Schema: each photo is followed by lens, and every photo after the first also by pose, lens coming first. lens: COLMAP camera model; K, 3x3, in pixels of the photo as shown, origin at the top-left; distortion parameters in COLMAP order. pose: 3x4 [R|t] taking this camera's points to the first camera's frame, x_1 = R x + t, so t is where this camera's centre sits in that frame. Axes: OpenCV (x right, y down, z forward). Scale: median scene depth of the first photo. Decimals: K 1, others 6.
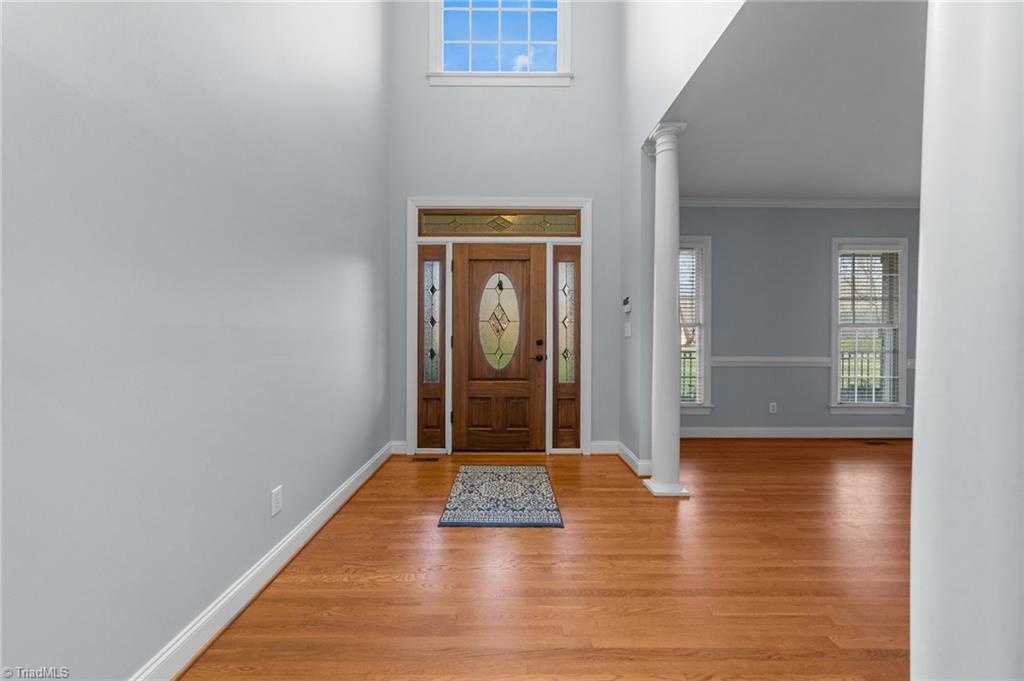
lens RADIAL K [[395.4, 0, 509.4], [0, 395.4, 343.4], [0, 0, 1]] dist [-0.009065, 0.004308]
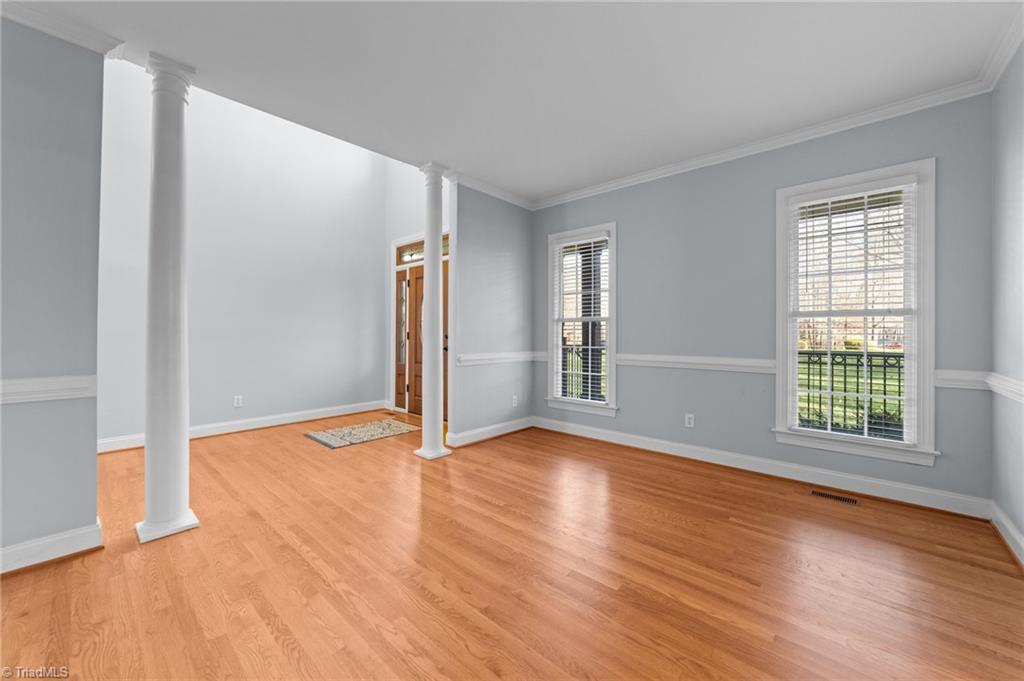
lens RADIAL K [[395.4, 0, 492.0], [0, 395.4, 331.5], [0, 0, 1]] dist [-0.009065, 0.004308]
pose [[0.725123, -0.003501, -0.688610, 0.935888], [-0.005429, 0.999927, -0.010800, -0.005307], [0.688598, 0.011570, 0.725051, 0.143297]]
